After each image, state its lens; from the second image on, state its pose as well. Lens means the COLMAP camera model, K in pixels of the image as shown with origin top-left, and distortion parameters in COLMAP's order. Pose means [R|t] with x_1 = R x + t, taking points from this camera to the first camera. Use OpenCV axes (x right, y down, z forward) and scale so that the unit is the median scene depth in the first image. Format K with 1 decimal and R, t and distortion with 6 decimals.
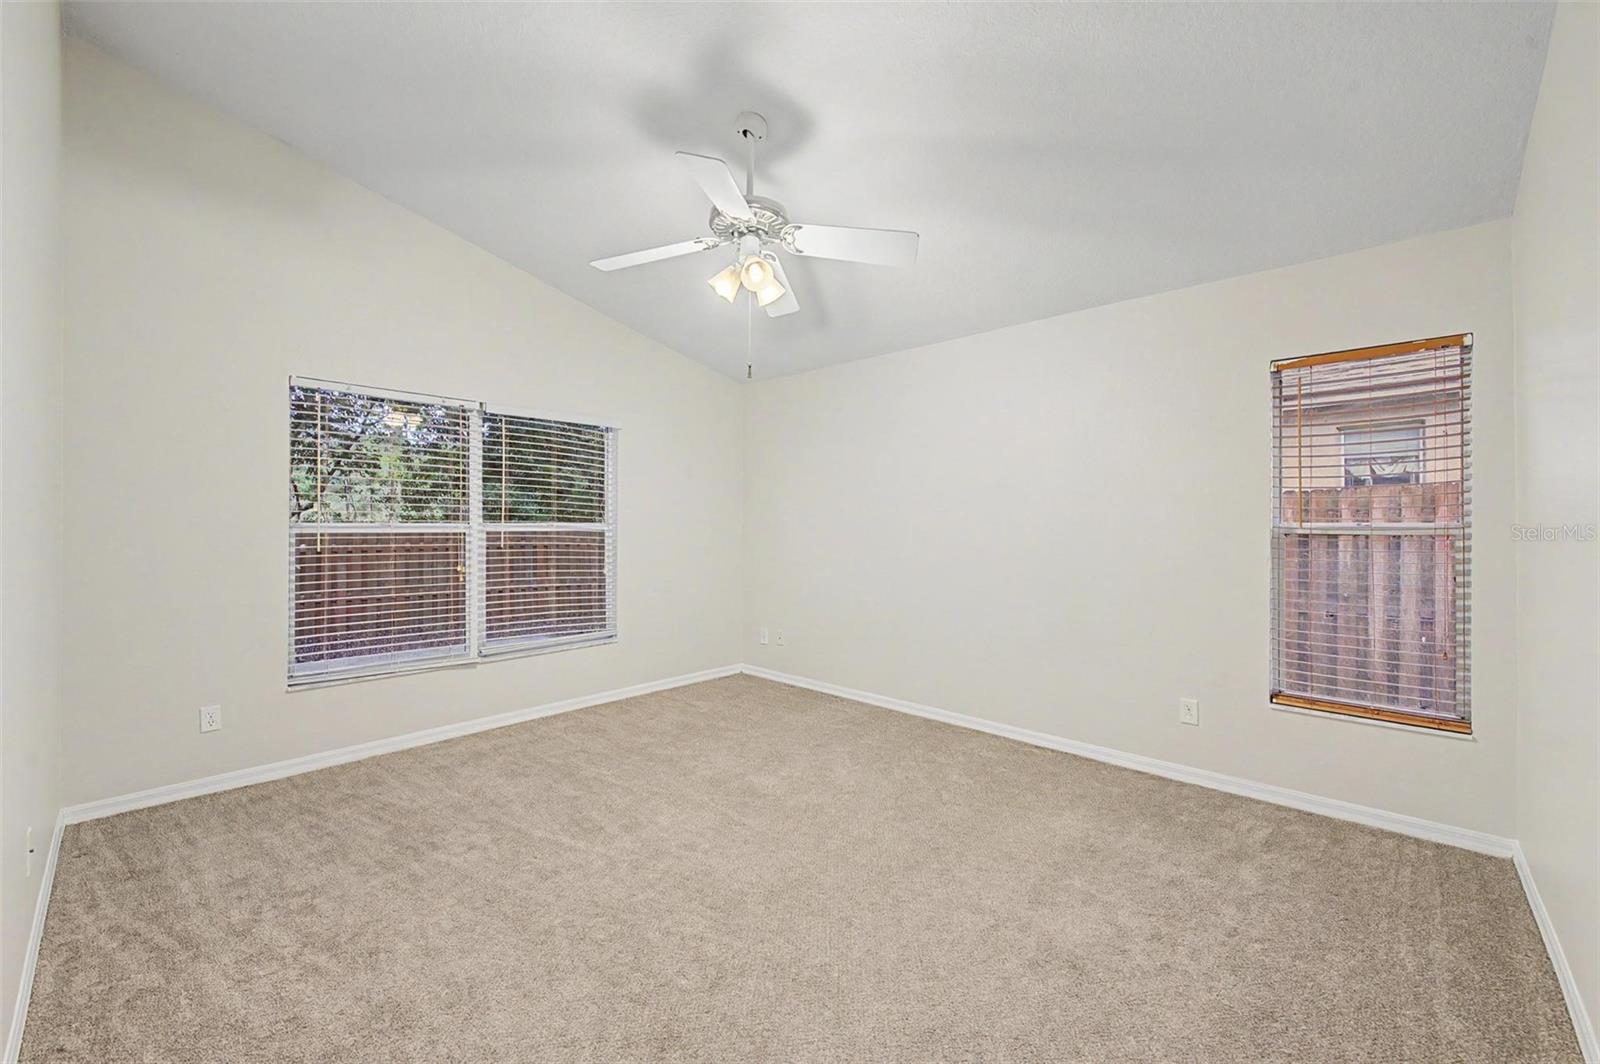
lens RADIAL K [[630.0, 0, 798.0], [0, 630.0, 528.5], [0, 0, 1]] dist [0.001521, -0.002597]
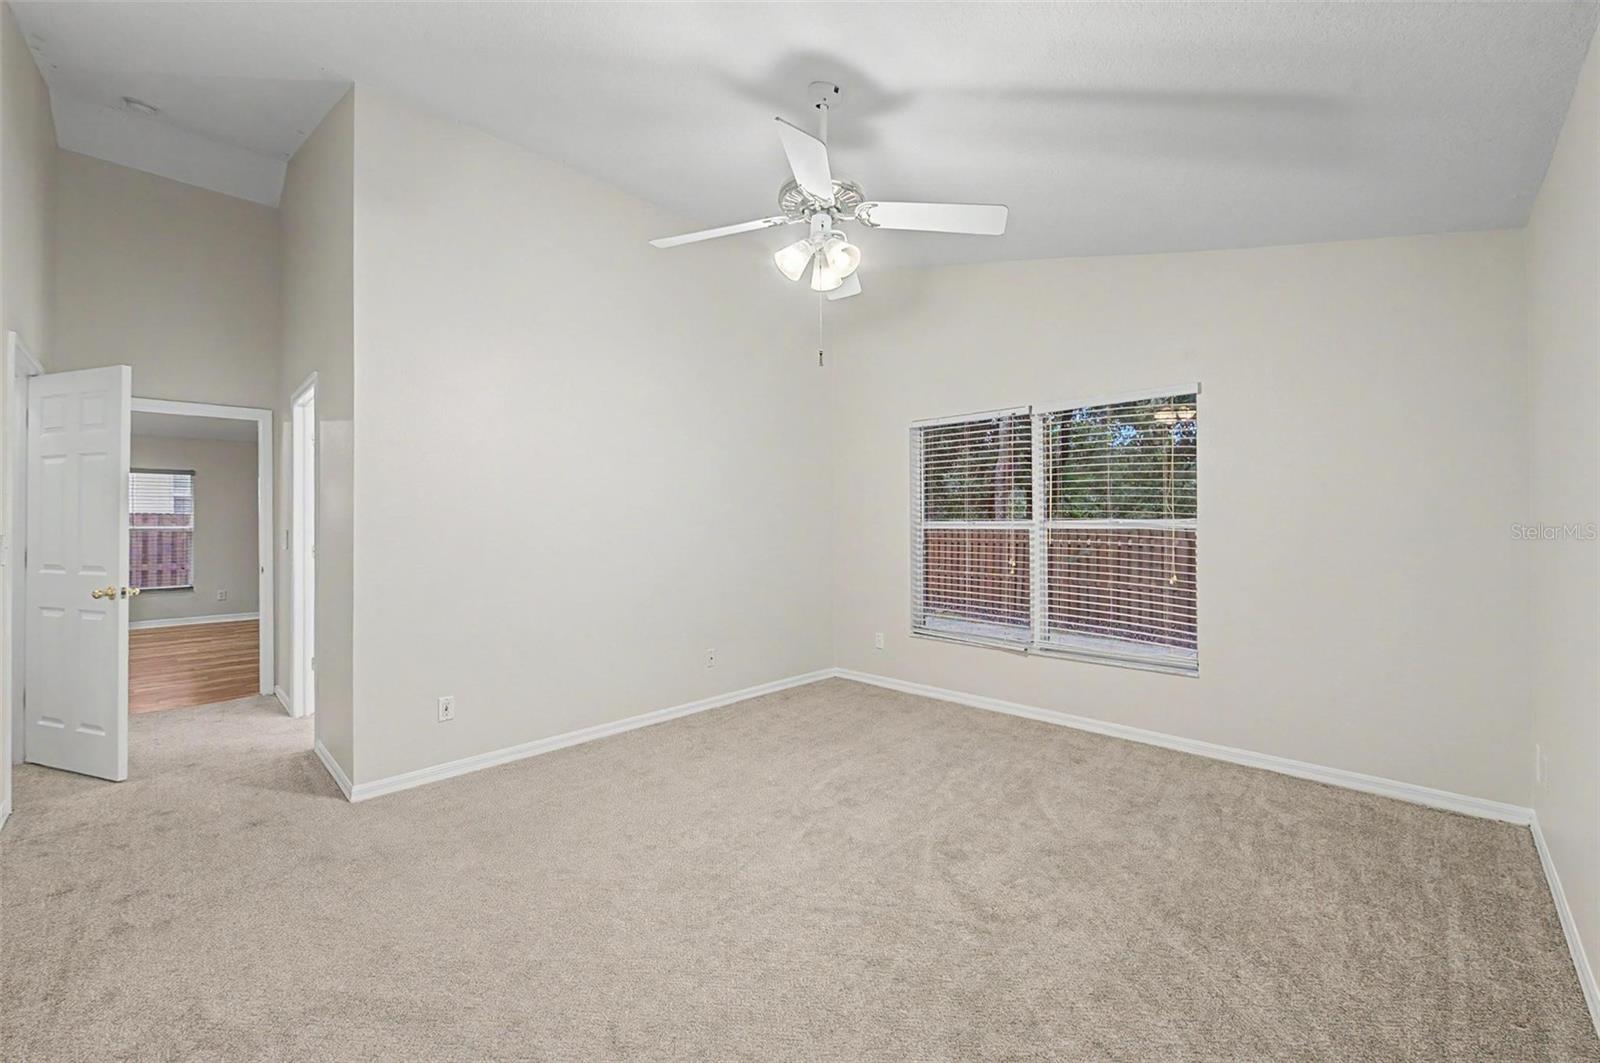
lens RADIAL K [[635.3, 0, 803.2], [0, 635.3, 534.3], [0, 0, 1]] dist [-0.001130, -0.000688]
pose [[-0.016619, 0.018516, -0.999690, 0.558724], [-0.001312, 0.999827, 0.018541, -0.005089], [0.999861, 0.001620, -0.016592, 0.638607]]
